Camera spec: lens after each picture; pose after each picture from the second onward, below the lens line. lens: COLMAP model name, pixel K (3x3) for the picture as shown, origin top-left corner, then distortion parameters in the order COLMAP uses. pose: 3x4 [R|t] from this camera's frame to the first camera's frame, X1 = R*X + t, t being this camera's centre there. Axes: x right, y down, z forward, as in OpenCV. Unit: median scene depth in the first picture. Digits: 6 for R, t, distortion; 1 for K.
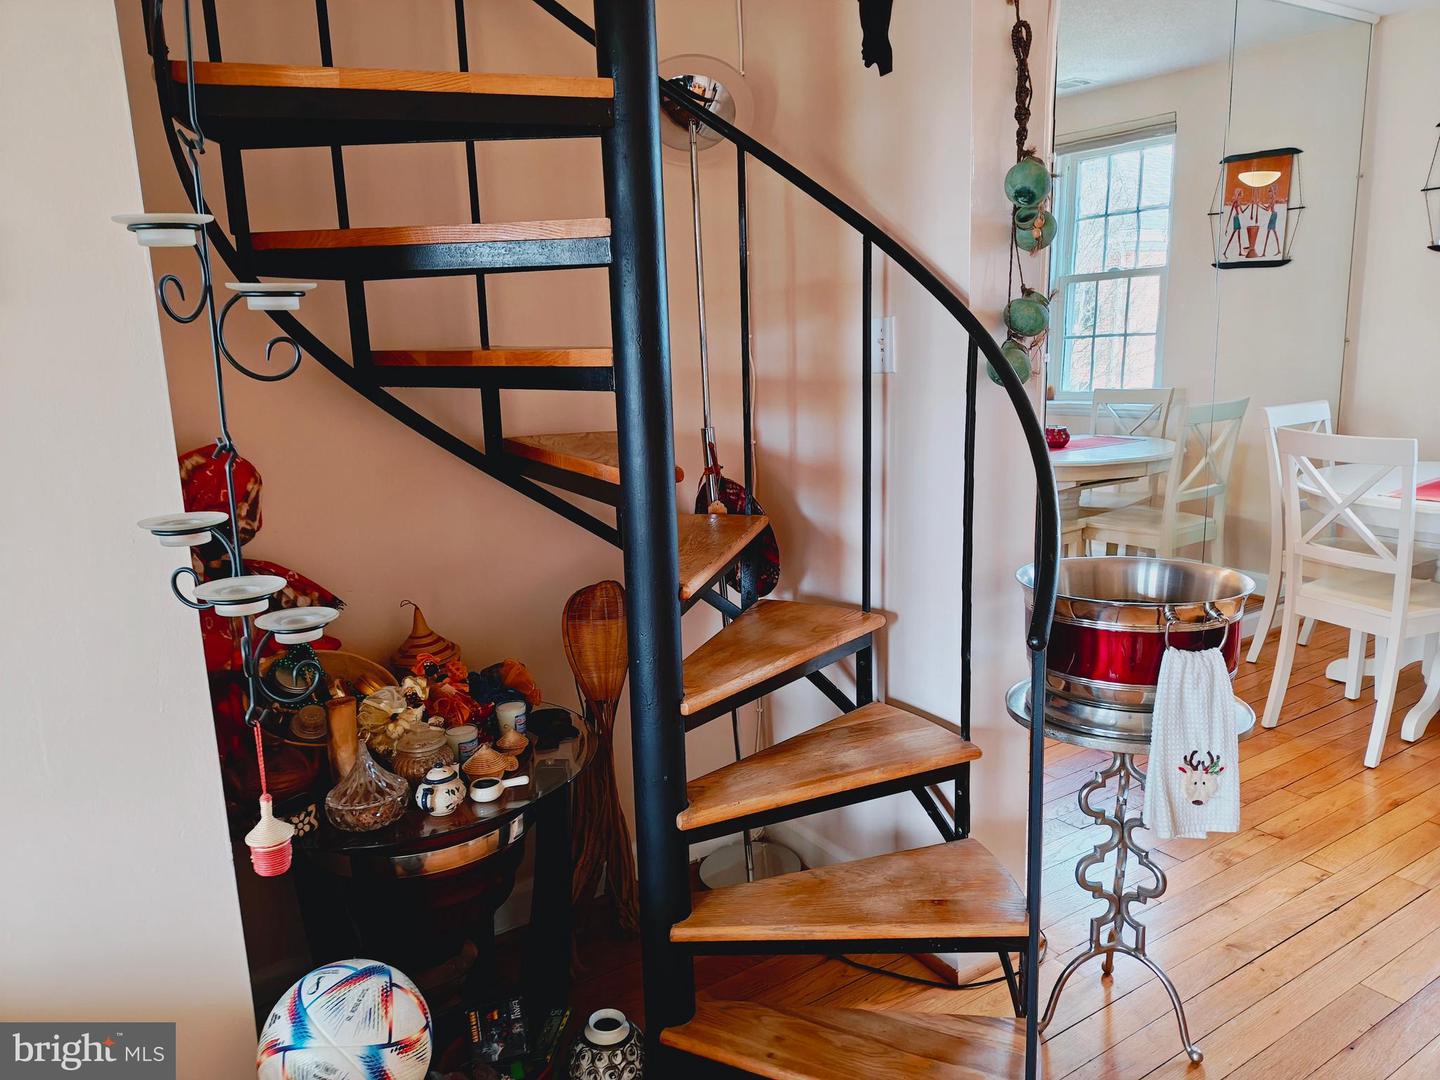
lens RADIAL K [[1016.7, 0, 718.9], [0, 1016.7, 527.1], [0, 0, 1]] dist [-0.003105, -0.003559]
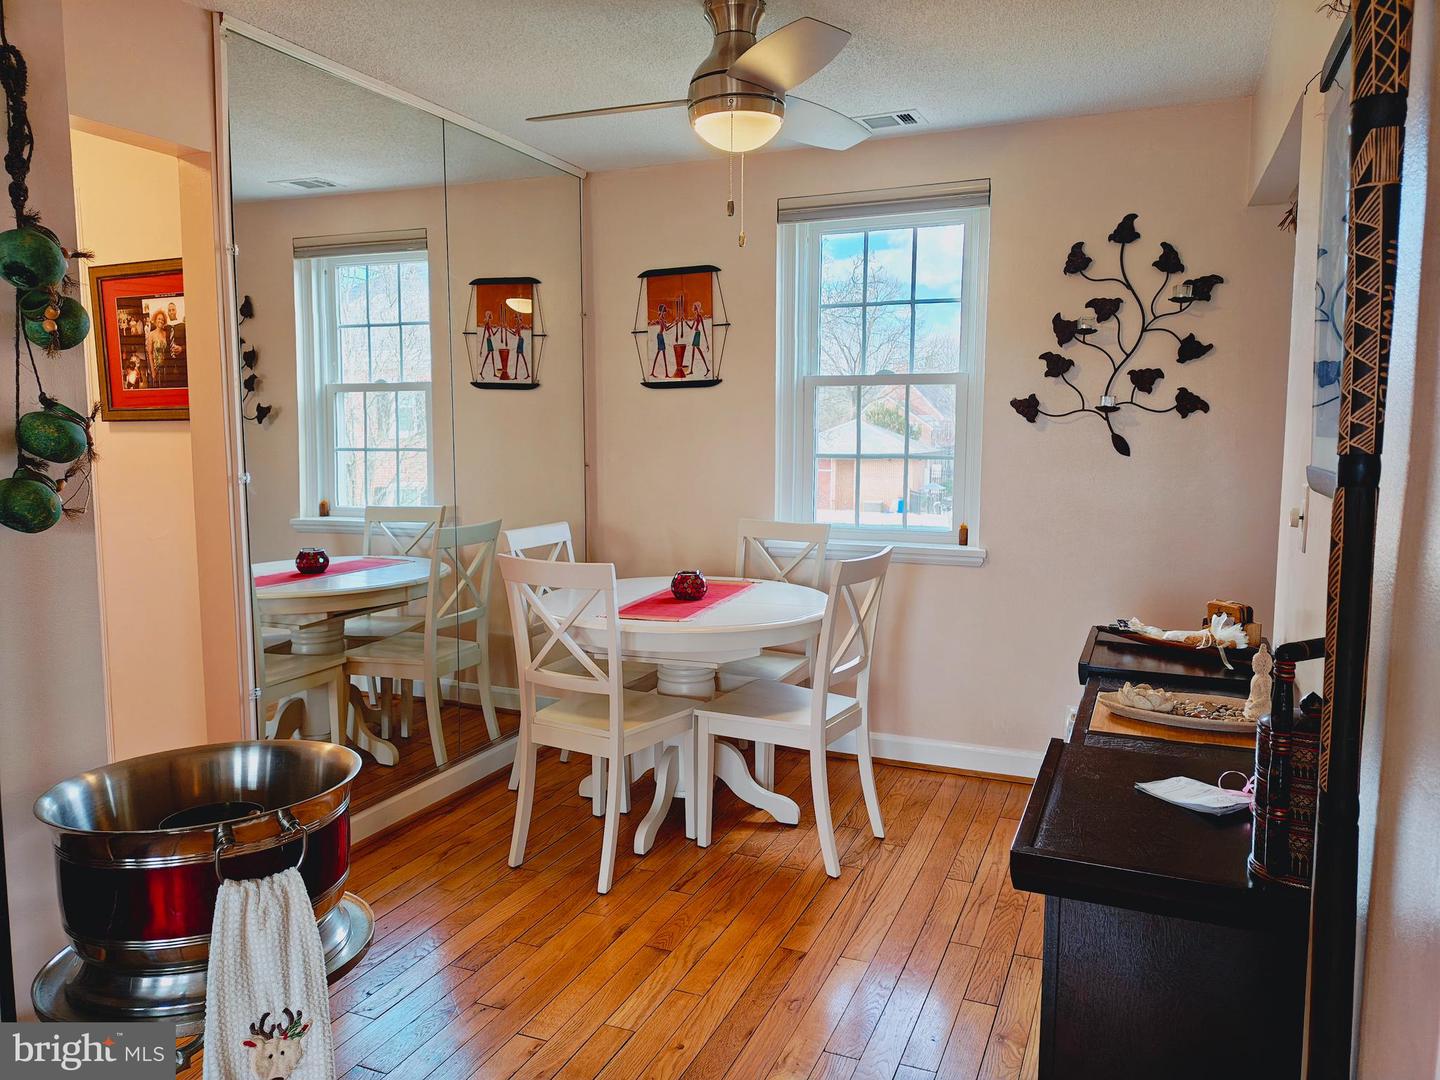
lens RADIAL K [[1028.2, 0, 720.0], [0, 1028.2, 540.0], [0, 0, 1]] dist [0.066667, -0.094333]
pose [[0.820733, -0.024618, 0.570782, 0.162675], [0.077838, 0.994573, -0.069029, -0.026227], [-0.565985, 0.101083, 0.818195, 0.072561]]
